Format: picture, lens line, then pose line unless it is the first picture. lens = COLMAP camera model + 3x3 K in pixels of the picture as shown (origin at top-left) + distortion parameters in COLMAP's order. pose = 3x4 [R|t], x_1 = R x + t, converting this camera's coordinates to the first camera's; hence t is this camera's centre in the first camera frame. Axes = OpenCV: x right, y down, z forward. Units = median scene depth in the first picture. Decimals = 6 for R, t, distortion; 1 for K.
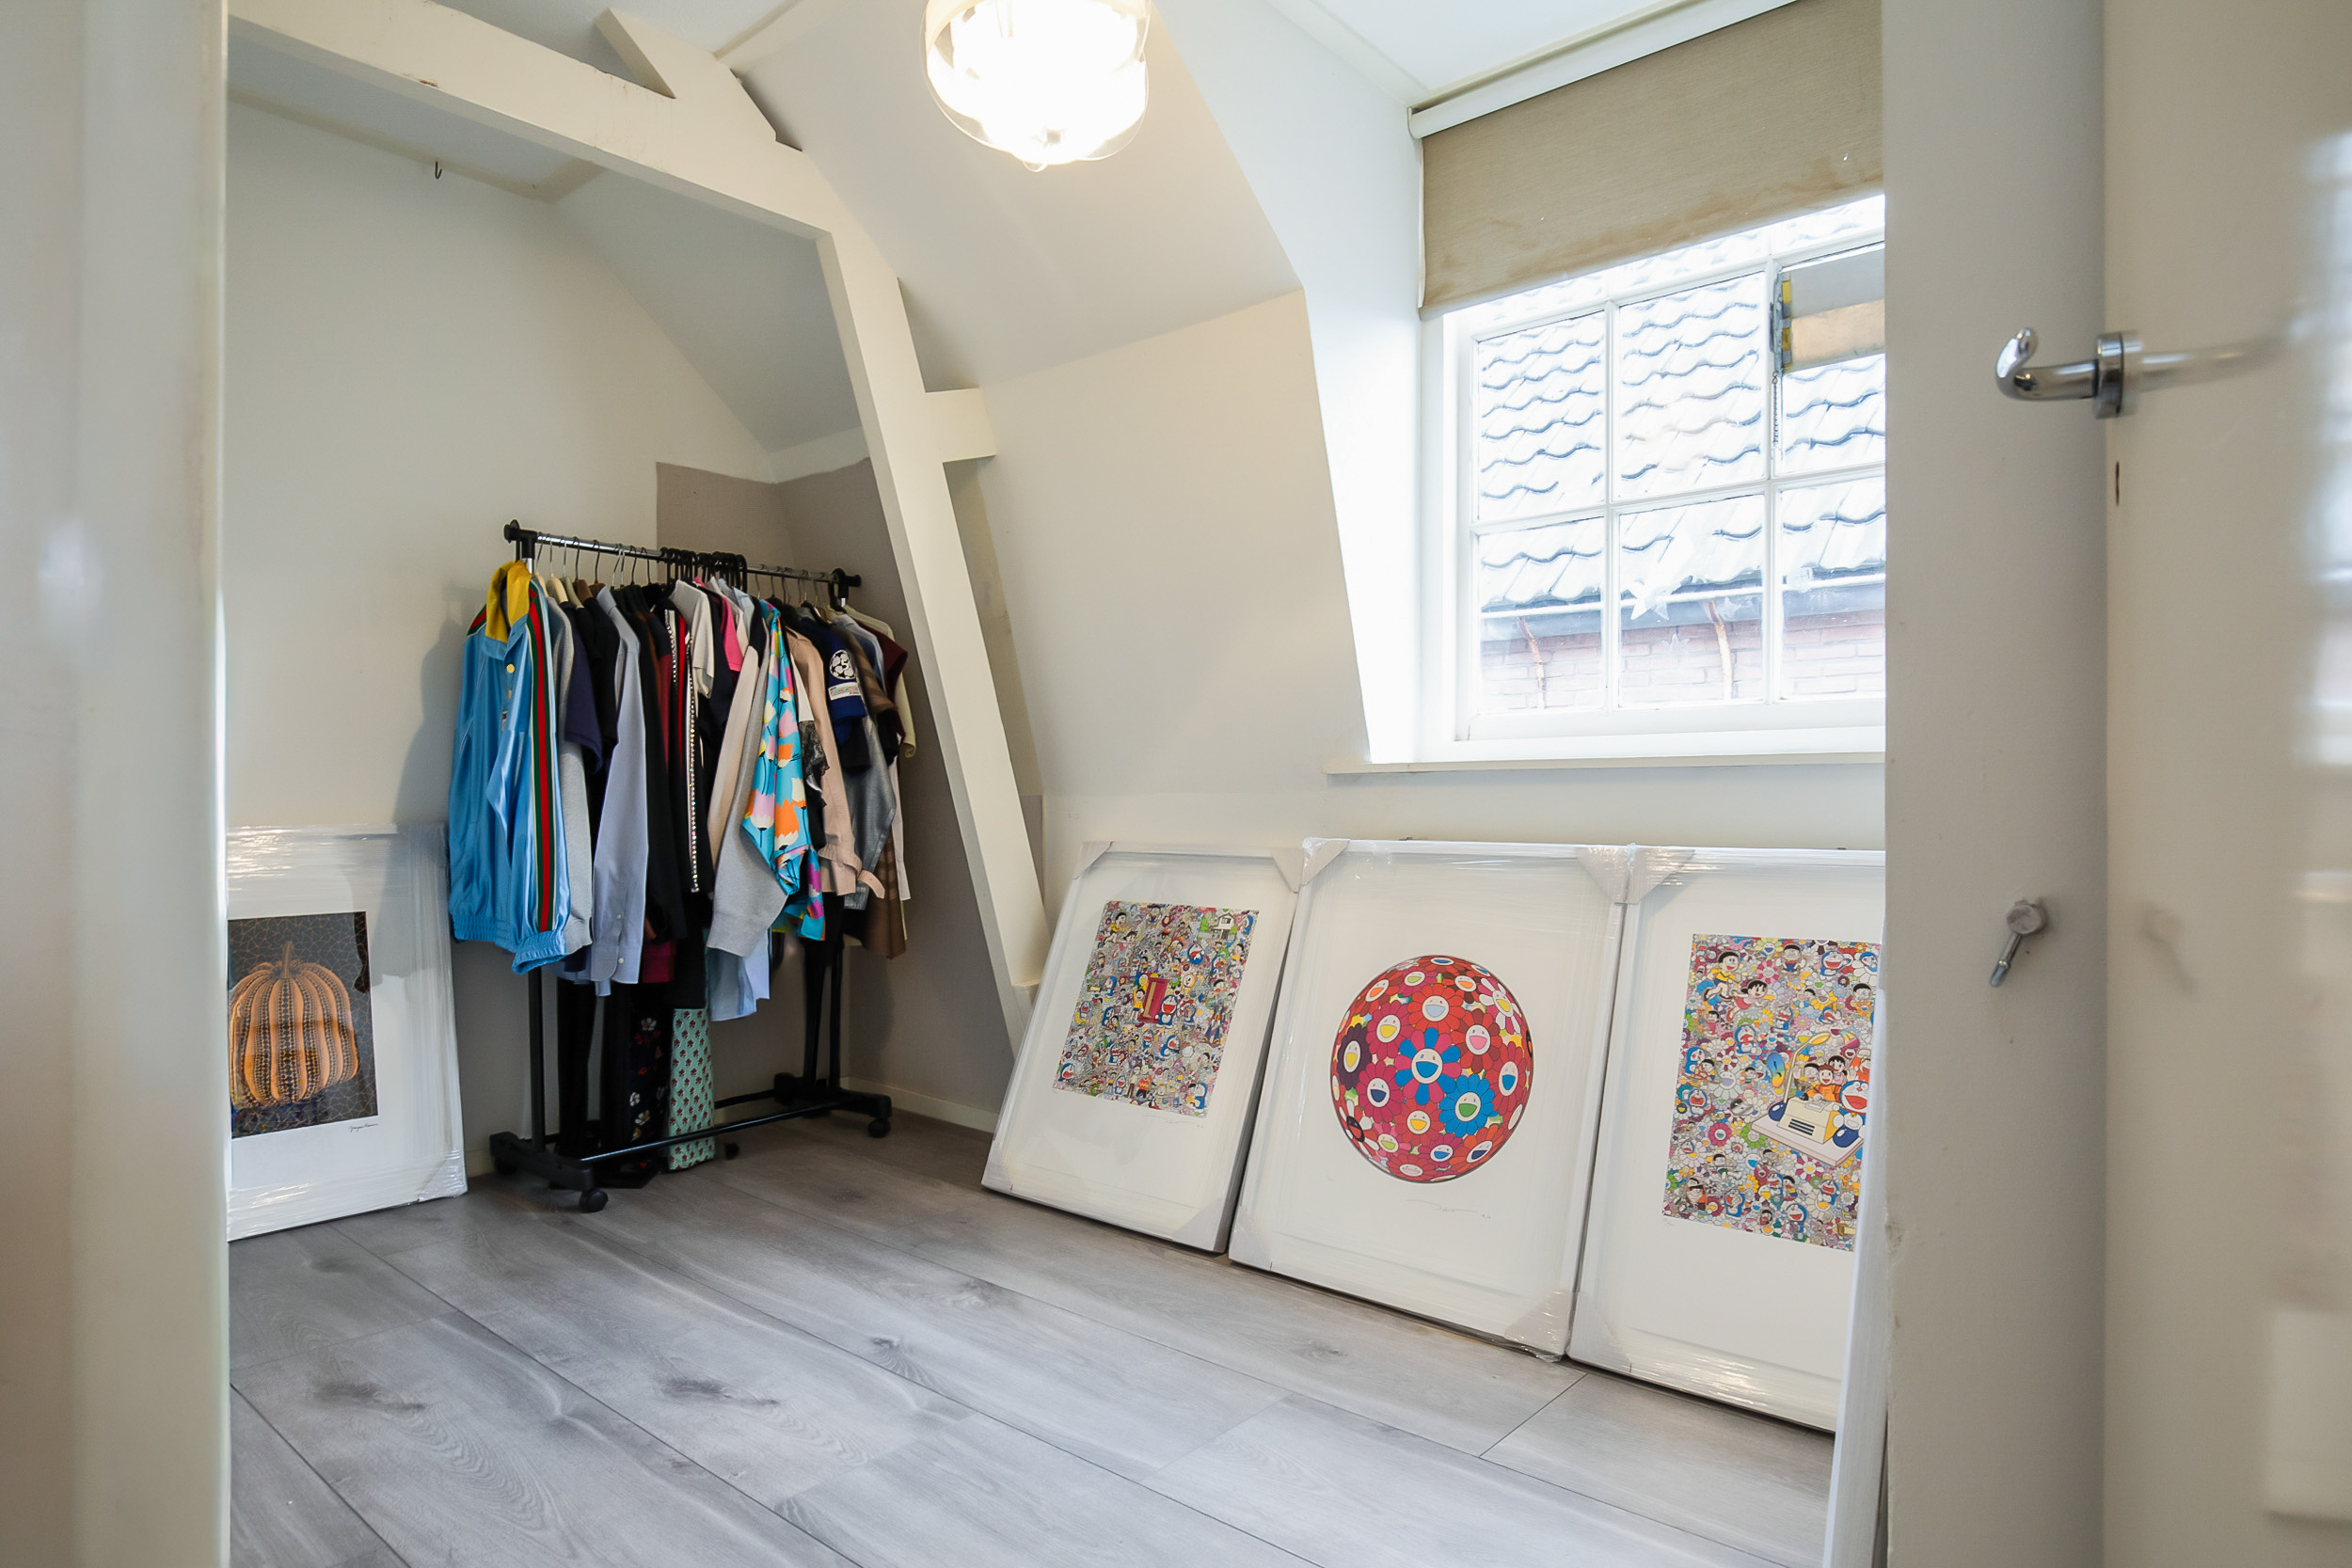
lens RADIAL K [[1365.6, 0, 1170.9], [0, 1365.6, 789.2], [0, 0, 1]] dist [-0.001811, -0.000016]
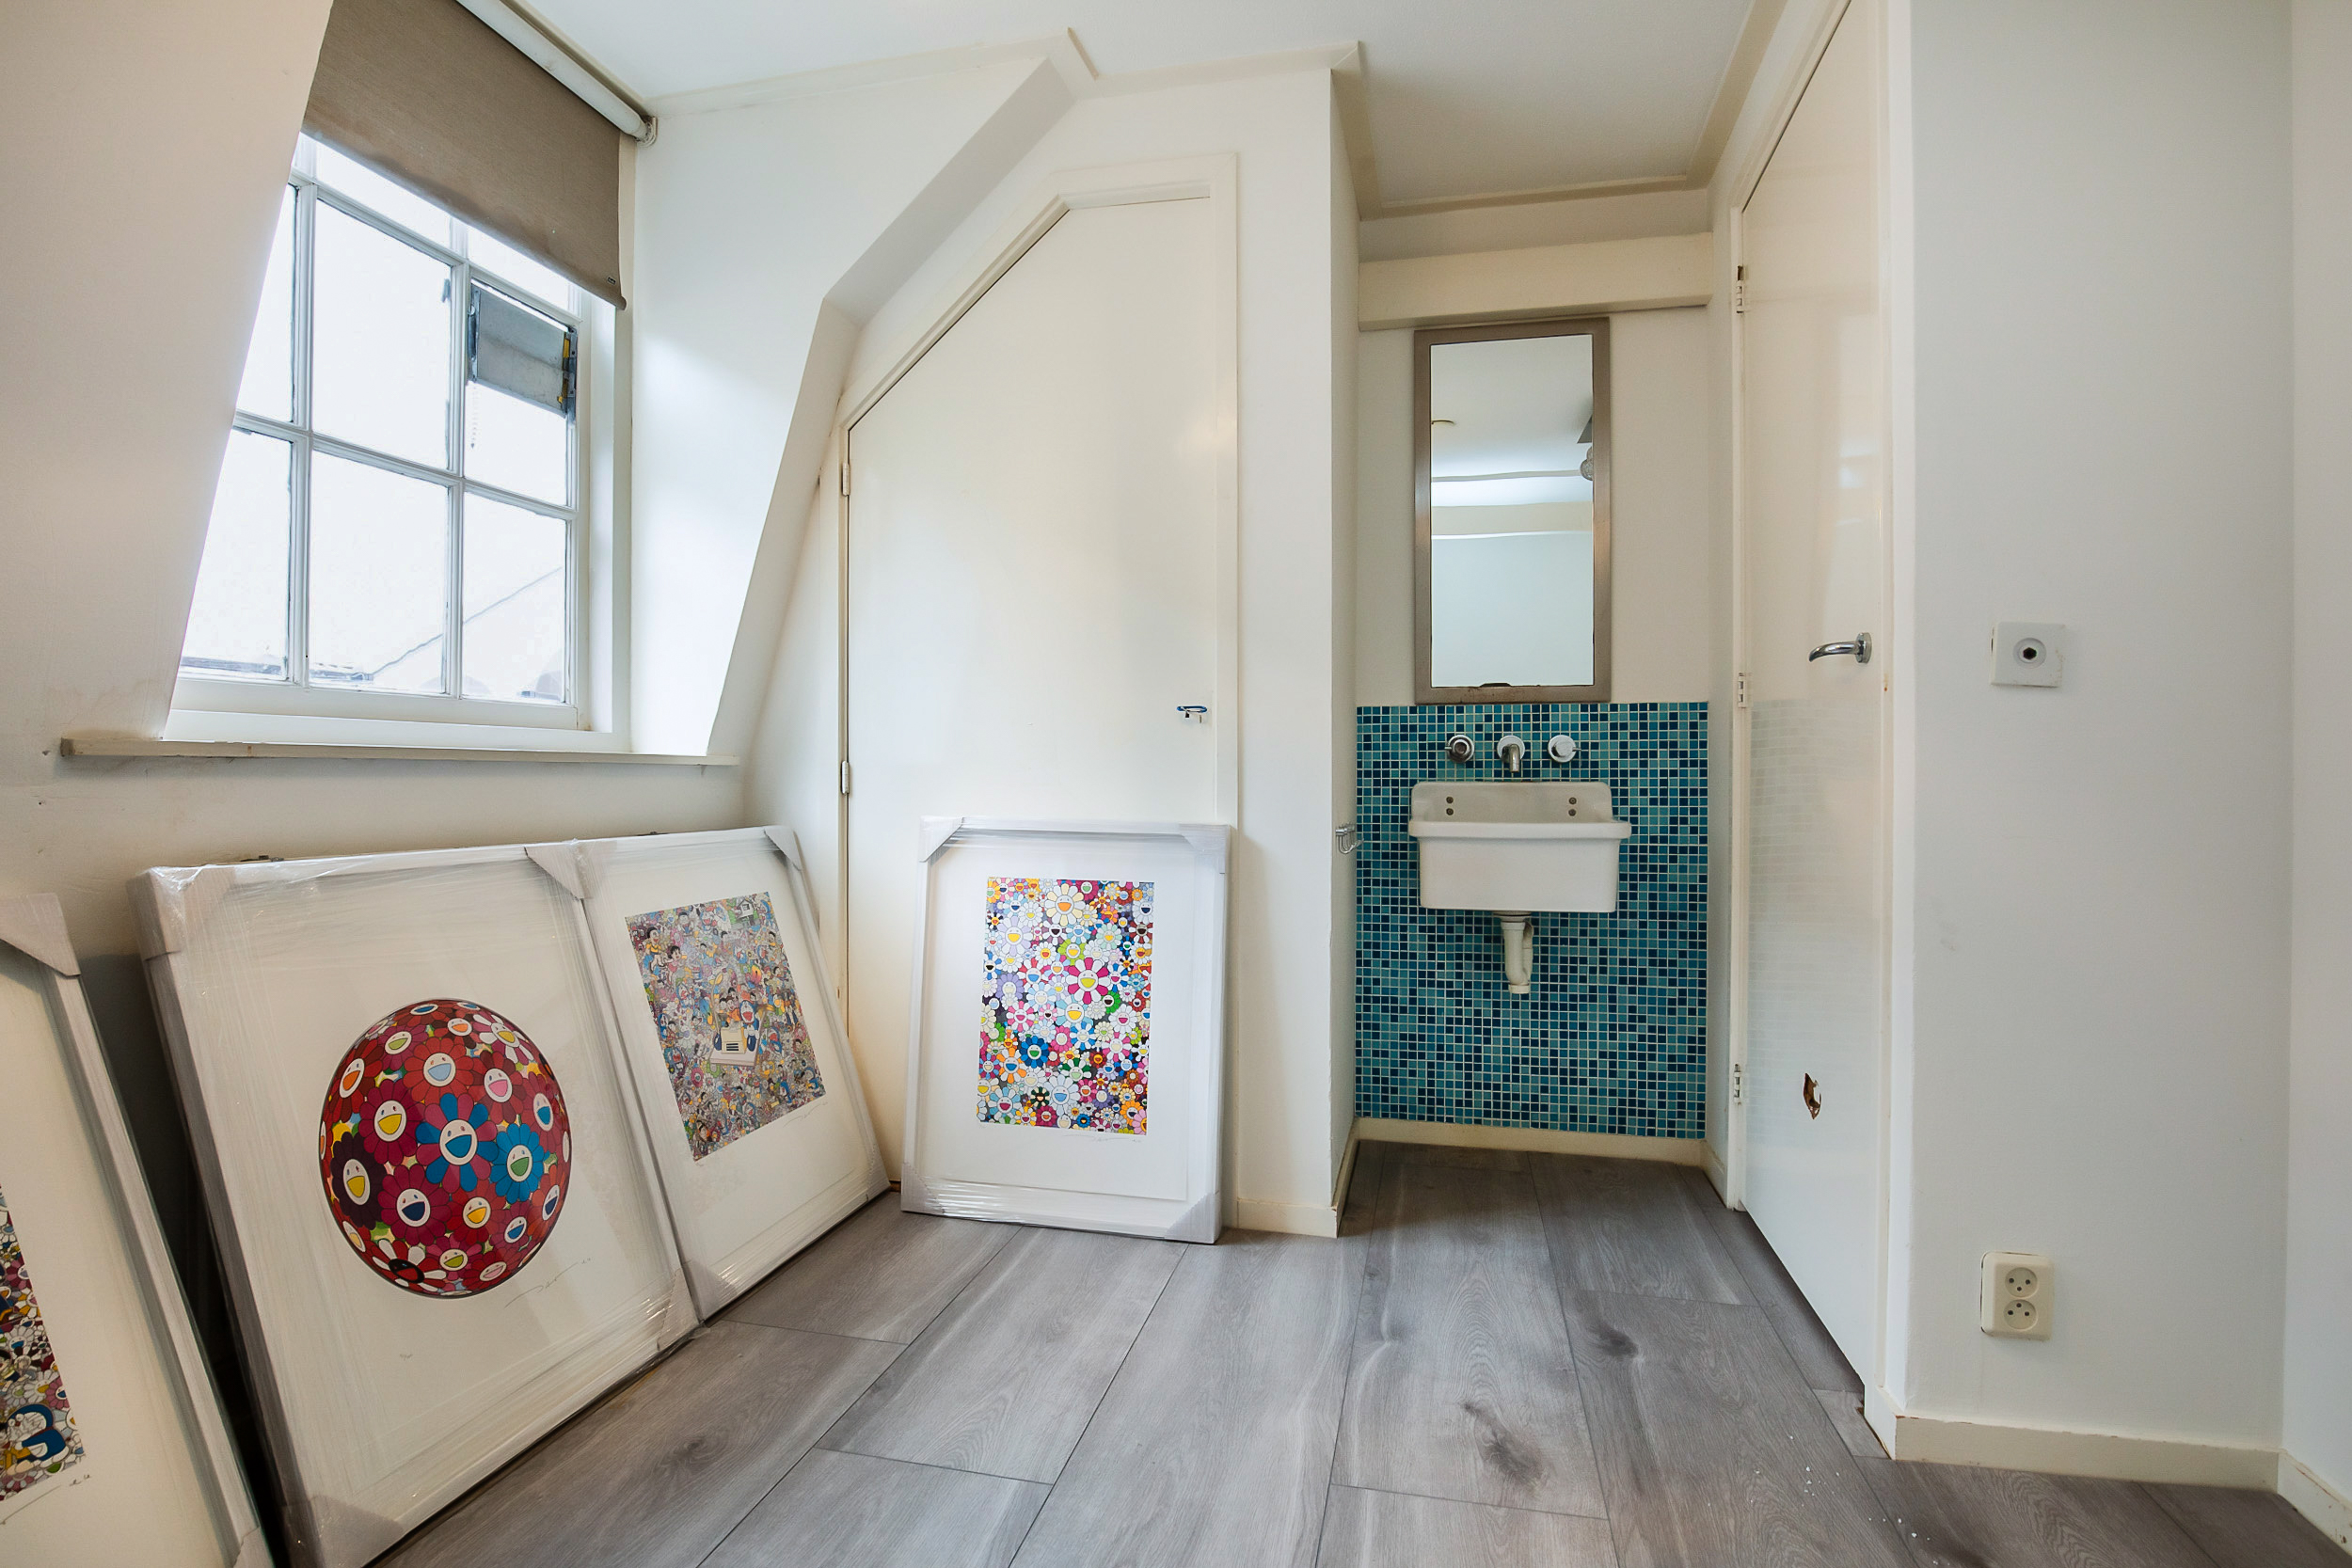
lens RADIAL K [[1199.6, 0, 1171.6], [0, 1199.6, 784.8], [0, 0, 1]] dist [0.000304, -0.000166]
pose [[-0.476871, -0.007942, 0.878937, -0.618007], [-0.013165, 0.999912, 0.001892, -0.006733], [-0.878874, -0.010669, -0.476934, 0.998114]]
